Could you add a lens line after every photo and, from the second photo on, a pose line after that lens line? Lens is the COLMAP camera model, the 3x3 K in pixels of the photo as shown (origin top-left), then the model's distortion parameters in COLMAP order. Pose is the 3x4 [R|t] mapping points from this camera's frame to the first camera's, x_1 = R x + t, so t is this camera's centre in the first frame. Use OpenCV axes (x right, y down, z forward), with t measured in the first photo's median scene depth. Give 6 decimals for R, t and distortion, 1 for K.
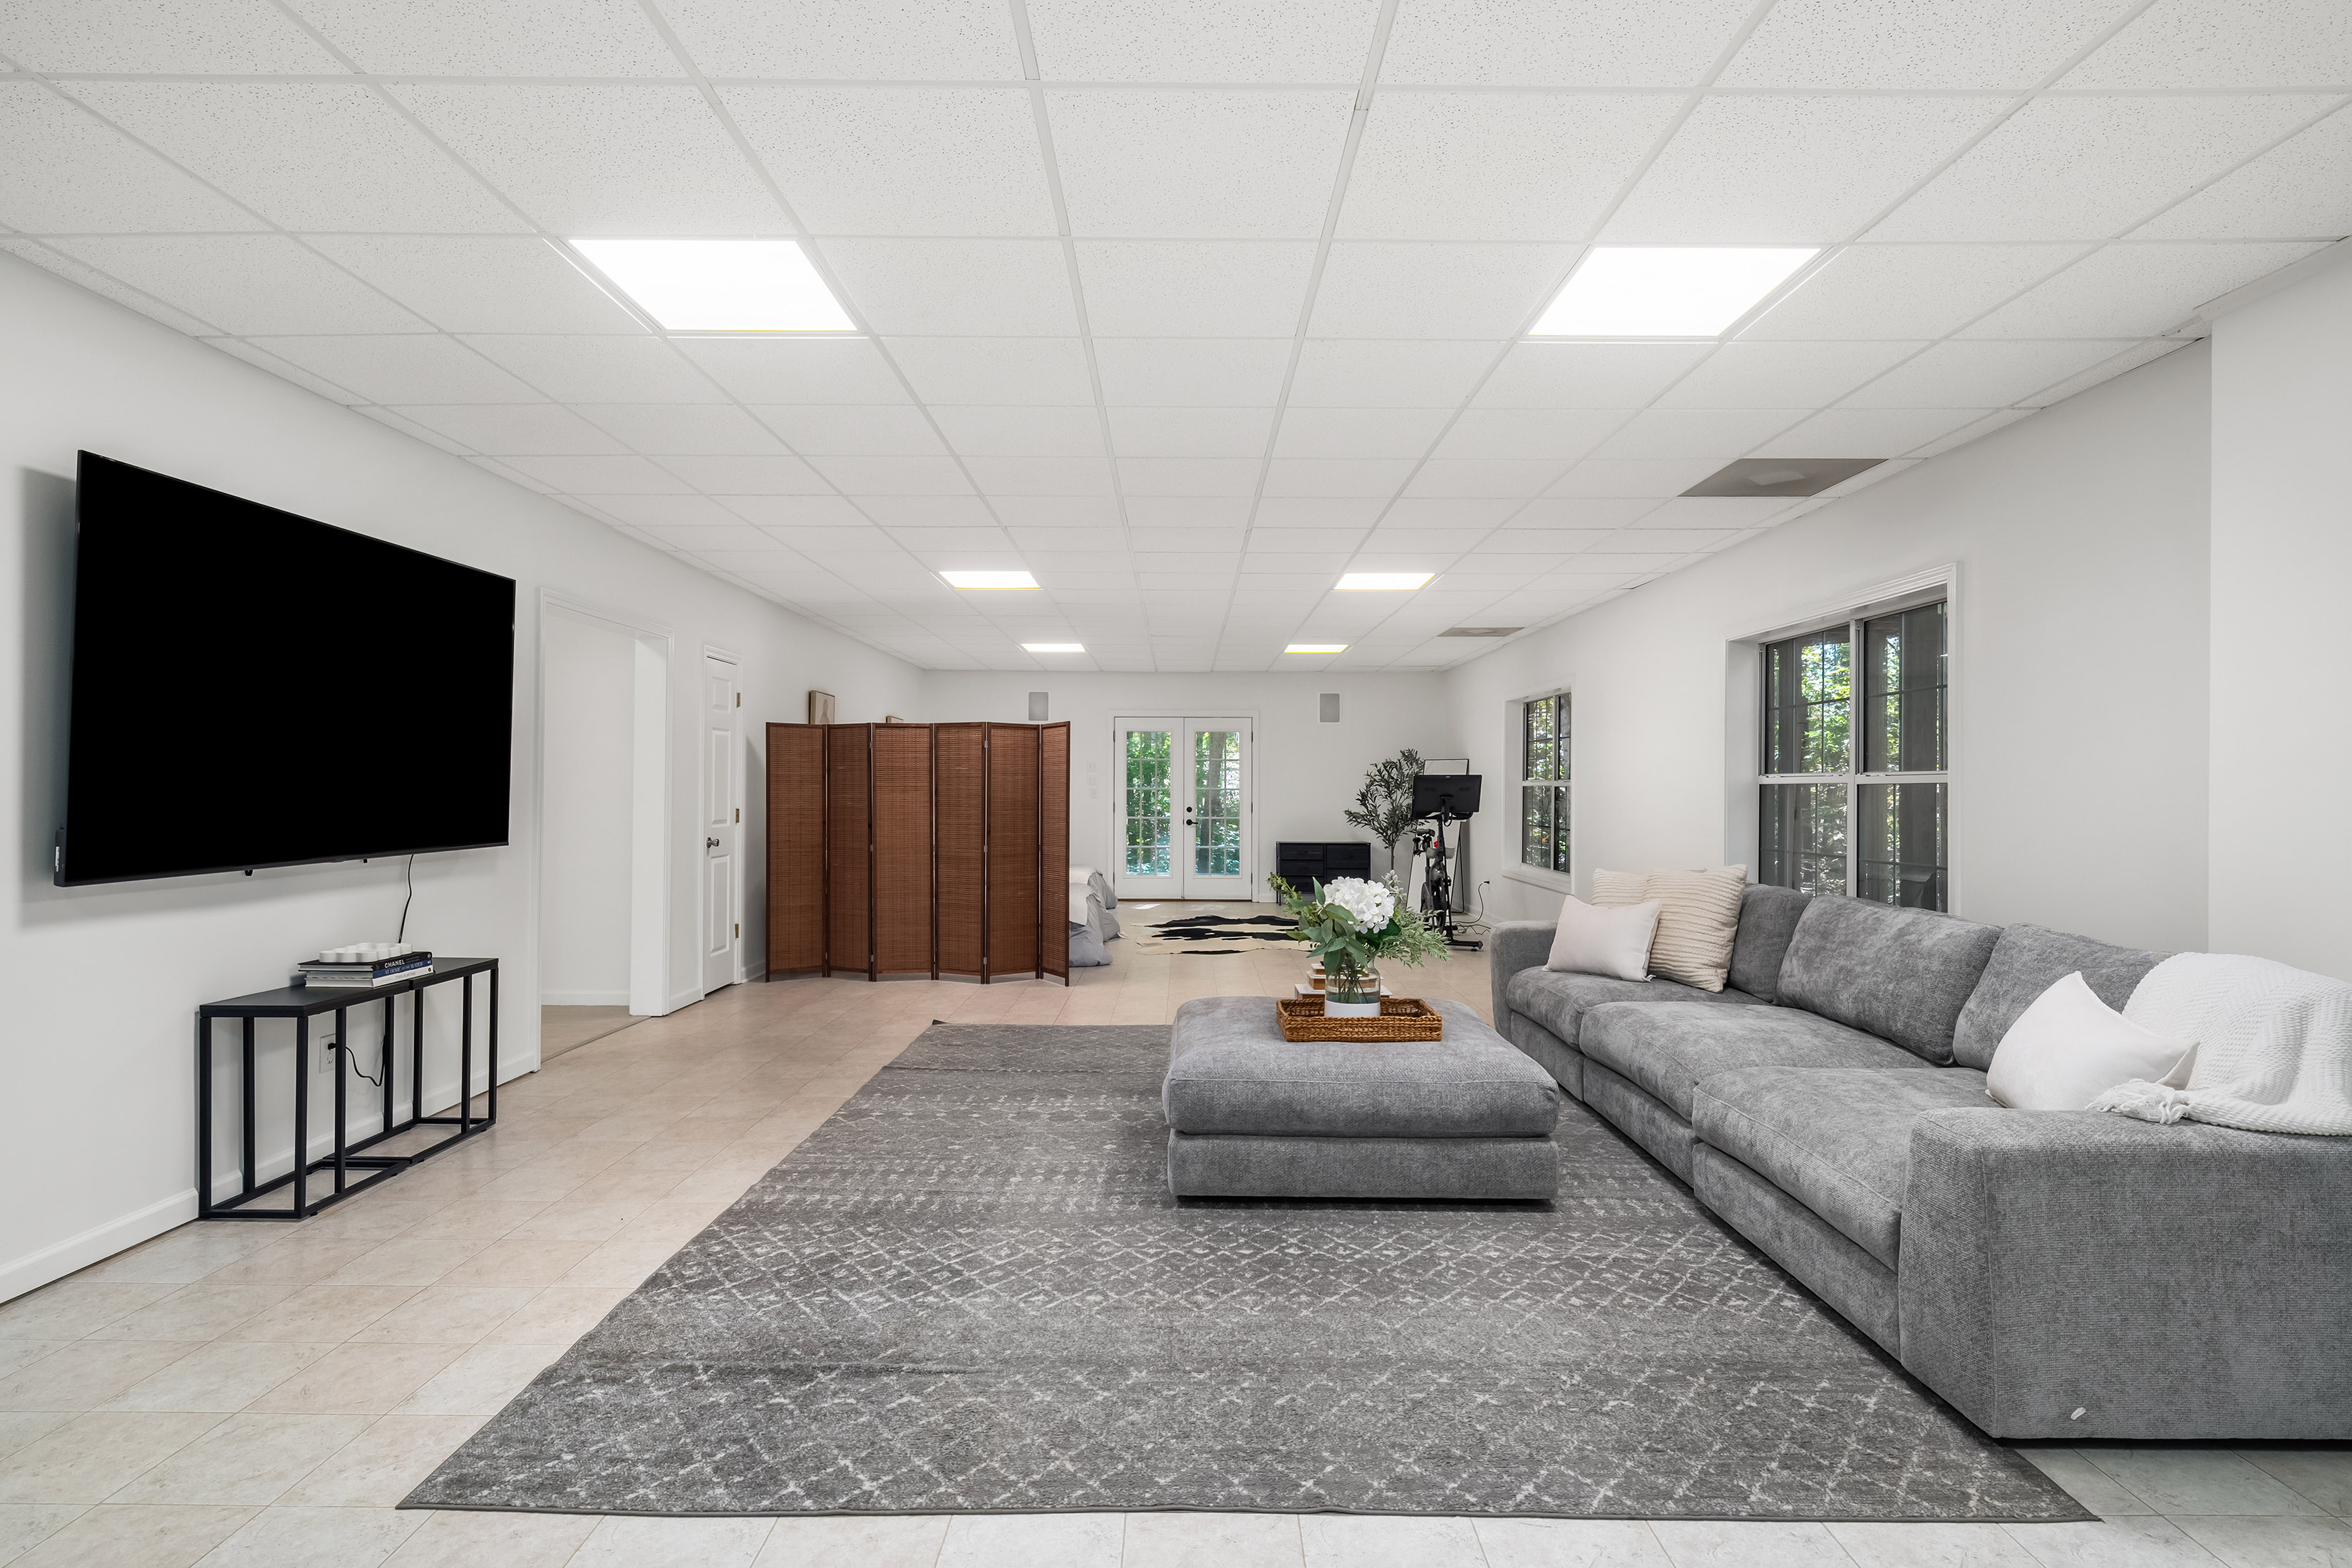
lens RADIAL K [[1187.2, 0, 1174.1], [0, 1187.2, 782.8], [0, 0, 1]] dist [0.002928, -0.001860]
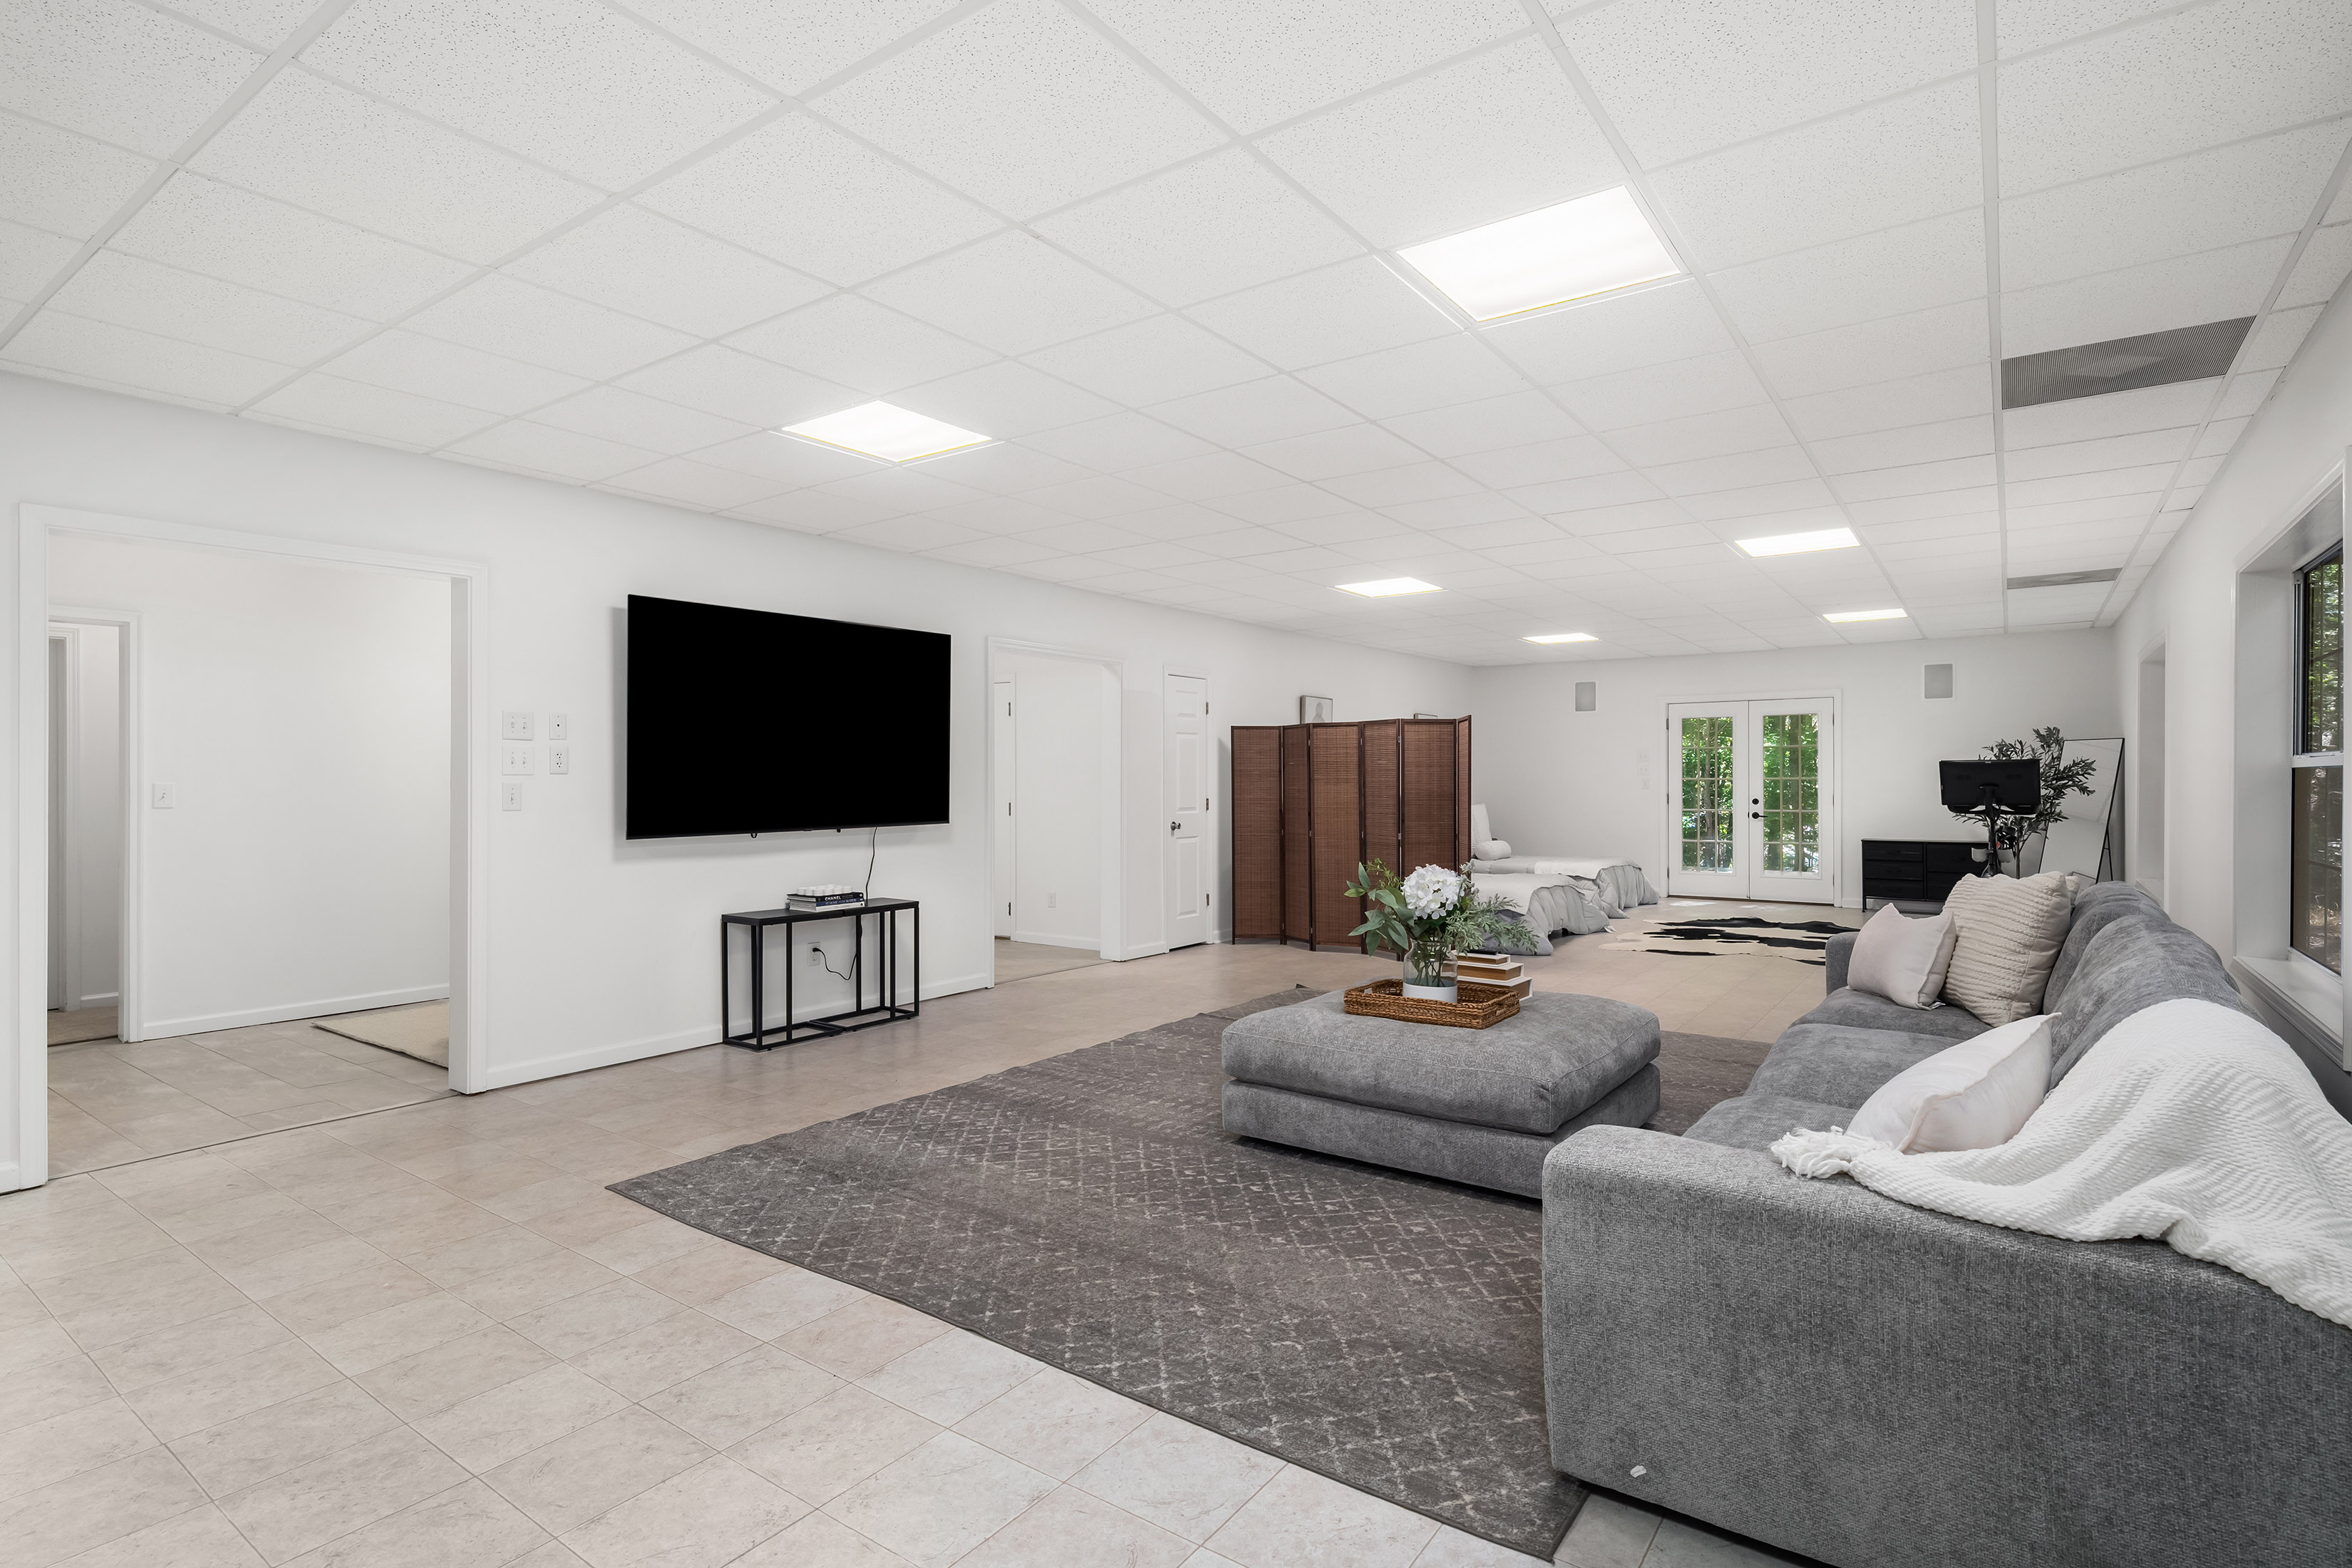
lens RADIAL K [[1152.2, 0, 1164.9], [0, 1152.2, 783.2], [0, 0, 1]] dist [0.001823, -0.001203]
pose [[0.810676, -0.005101, -0.585472, 0.566393], [0.009061, 0.999952, 0.003834, 0.002666], [0.585424, -0.008413, 0.810683, 0.051835]]
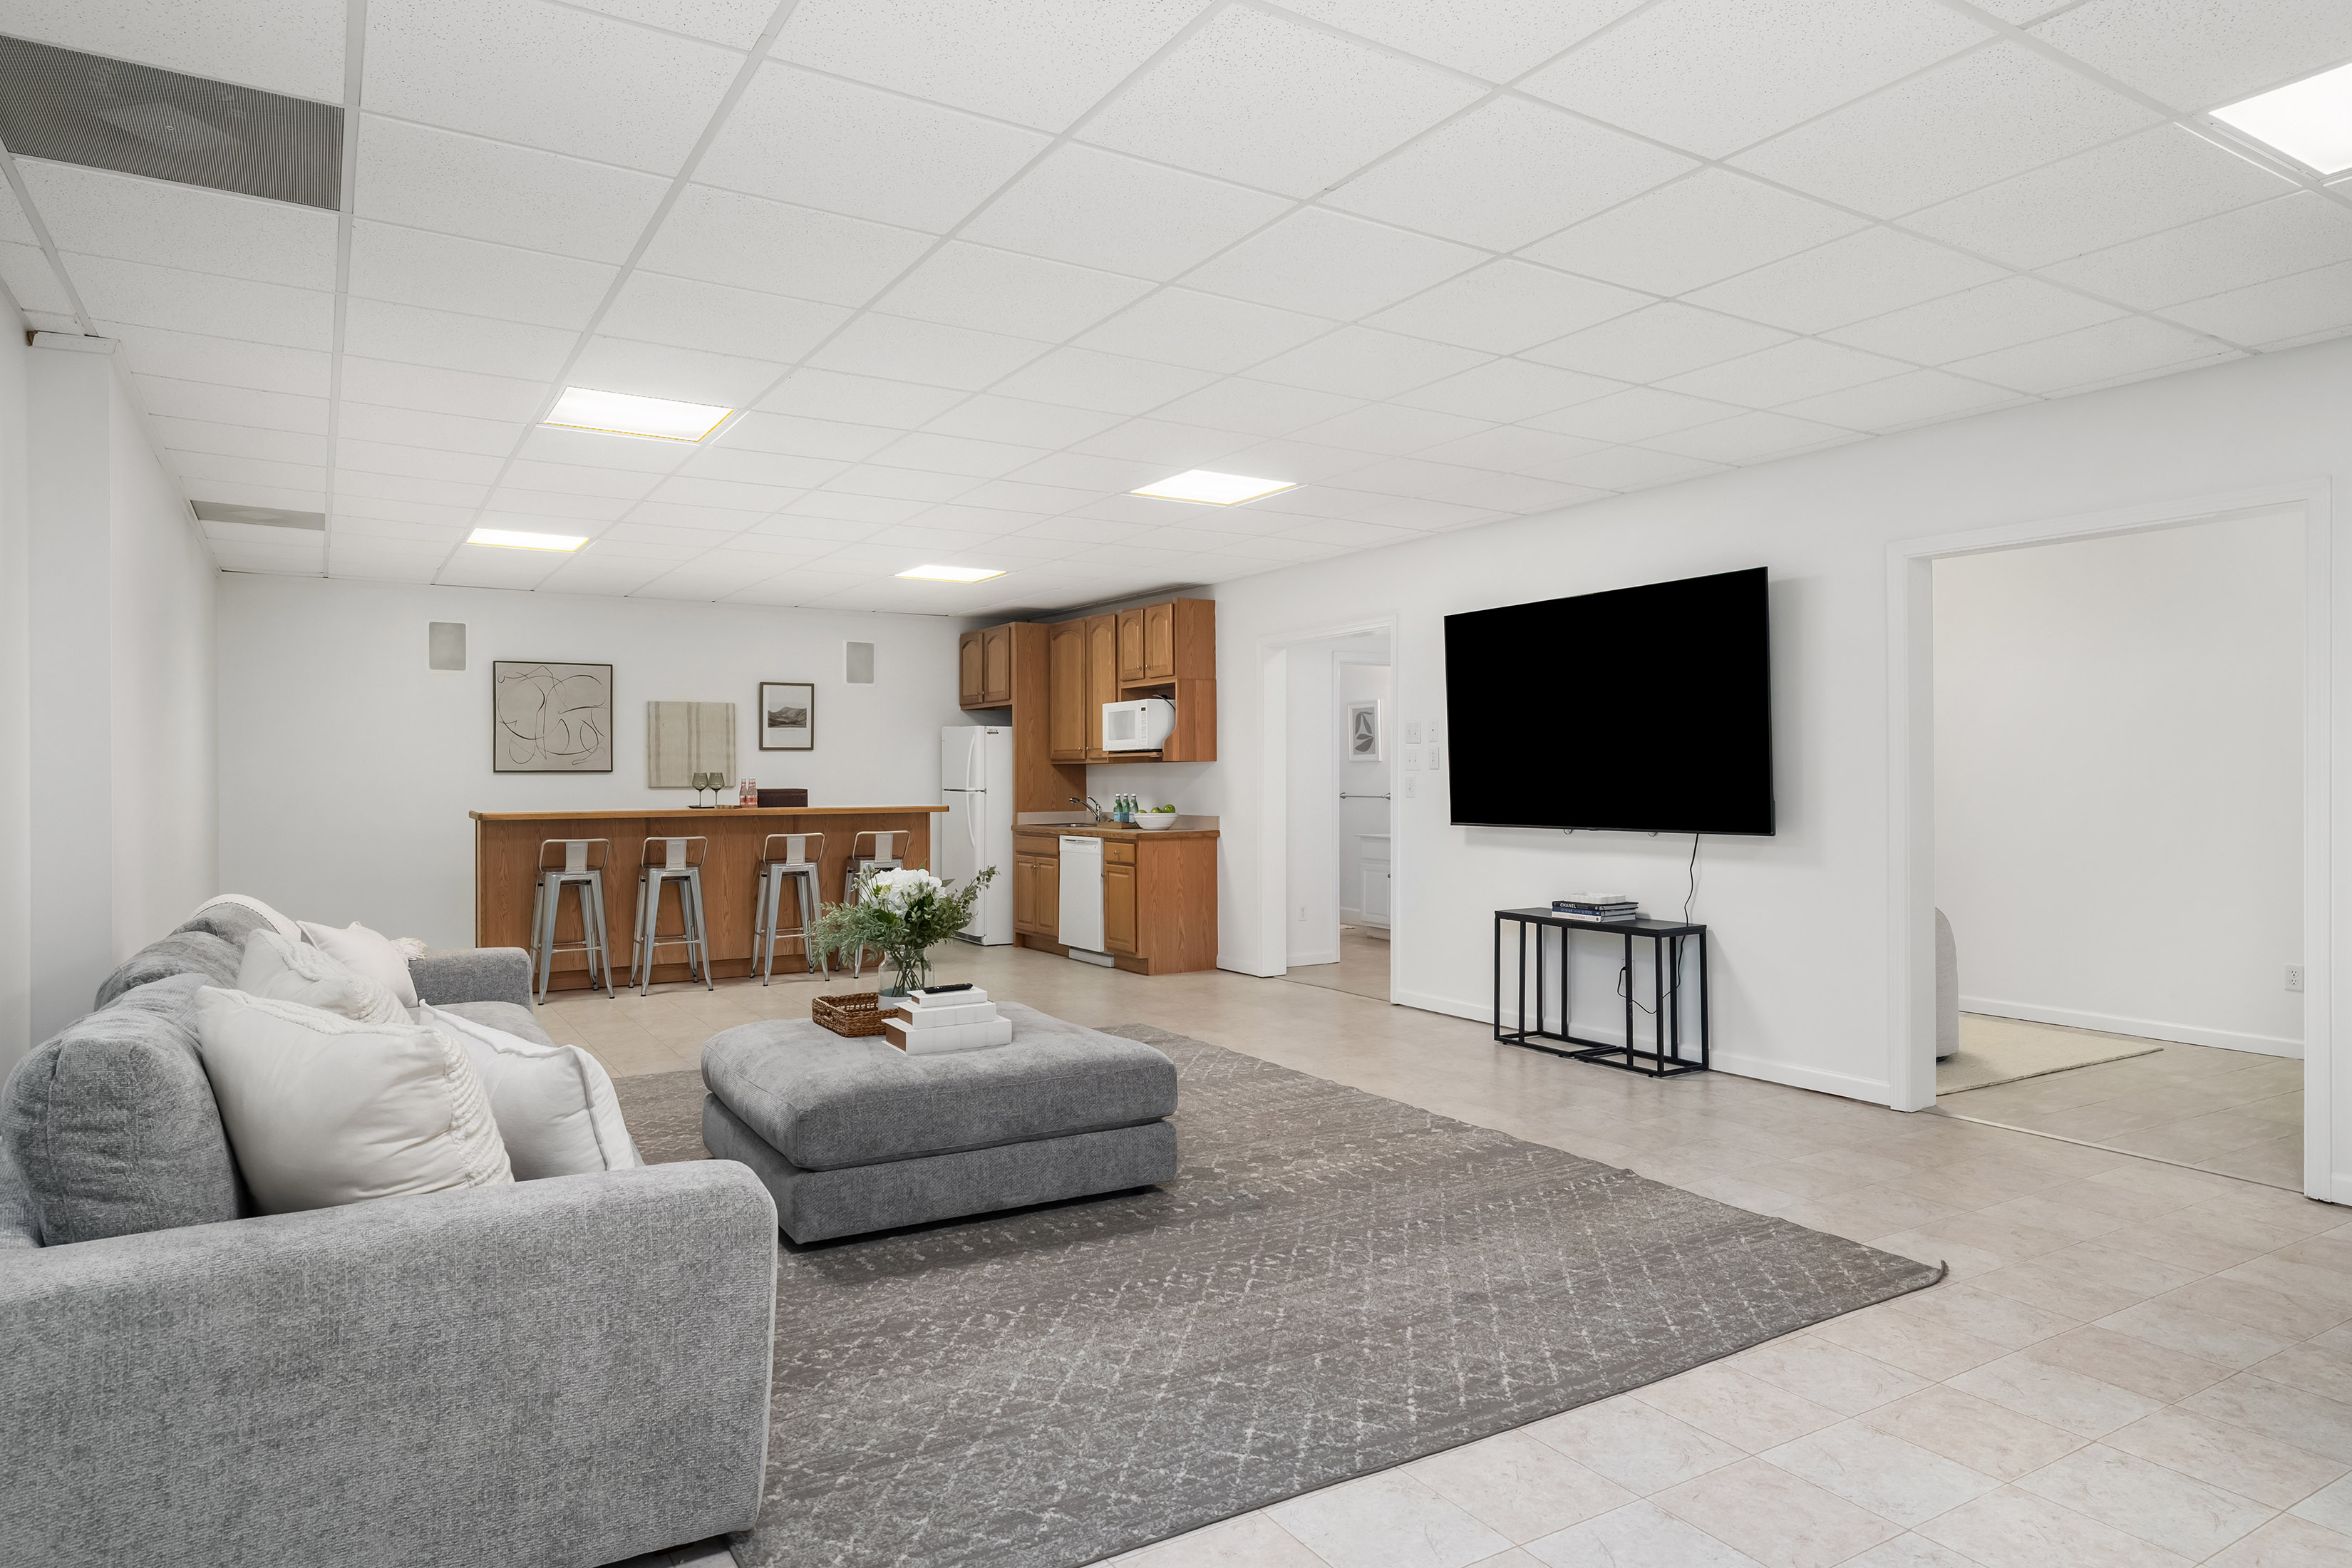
lens RADIAL K [[1406.9, 0, 1185.4], [0, 1406.9, 761.2], [0, 0, 1]] dist [0.002472, 0.000893]
pose [[-0.848104, -0.004364, -0.529812, 0.592516], [0.003809, 0.999890, -0.014333, 0.007573], [0.529816, -0.014174, -0.847994, 2.180148]]
